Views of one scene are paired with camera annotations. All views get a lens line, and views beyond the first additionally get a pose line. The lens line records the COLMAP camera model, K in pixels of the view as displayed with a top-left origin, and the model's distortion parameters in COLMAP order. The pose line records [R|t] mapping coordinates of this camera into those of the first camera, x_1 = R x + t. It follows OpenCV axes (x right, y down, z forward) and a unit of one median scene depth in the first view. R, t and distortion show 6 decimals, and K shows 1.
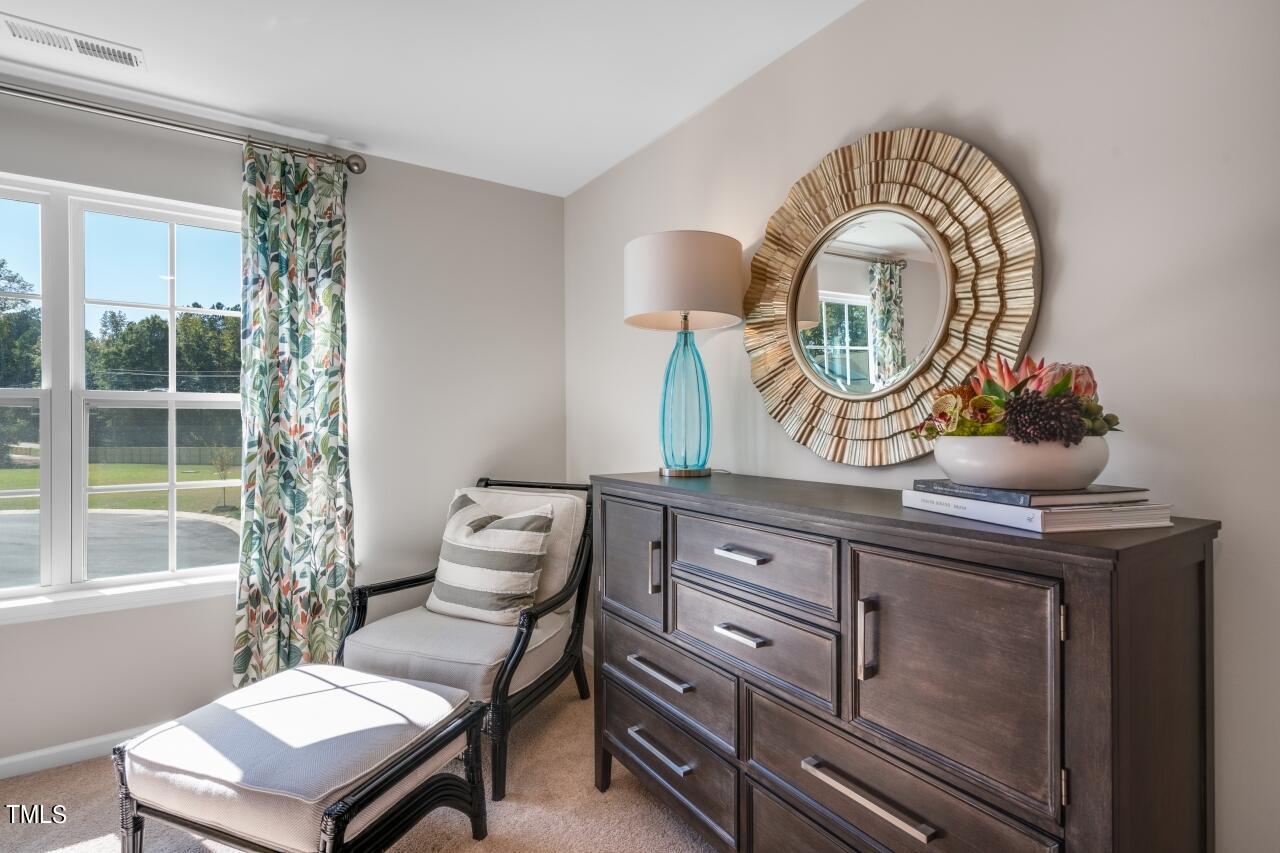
lens RADIAL K [[604.2, 0, 641.3], [0, 604.2, 423.0], [0, 0, 1]] dist [-0.002177, 0.001075]
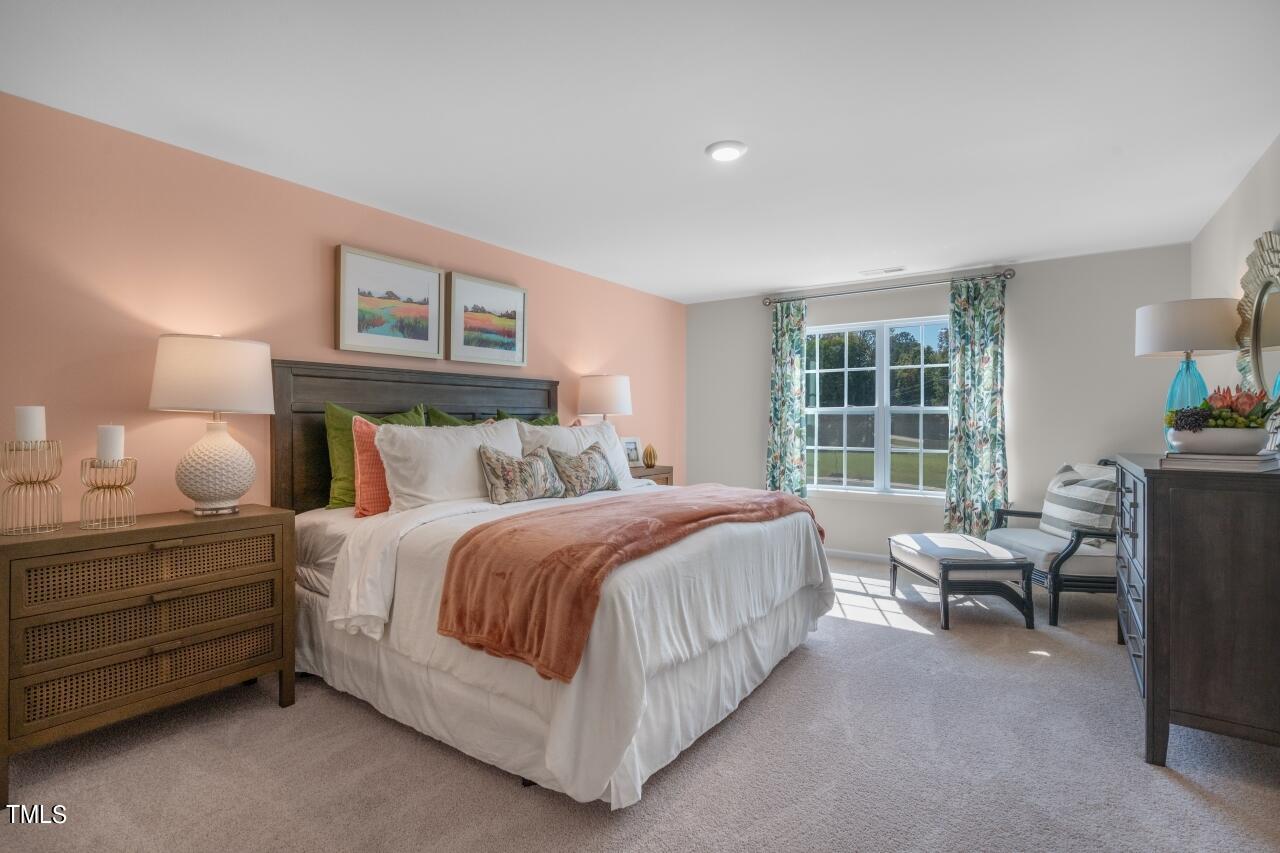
lens RADIAL K [[604.2, 0, 641.2], [0, 604.2, 422.0], [0, 0, 1]] dist [-0.002177, 0.001075]
pose [[0.374387, 0.005218, -0.927258, 0.810444], [-0.005709, 0.999978, 0.003323, 0.003045], [0.927255, 0.004050, 0.374408, -0.695518]]
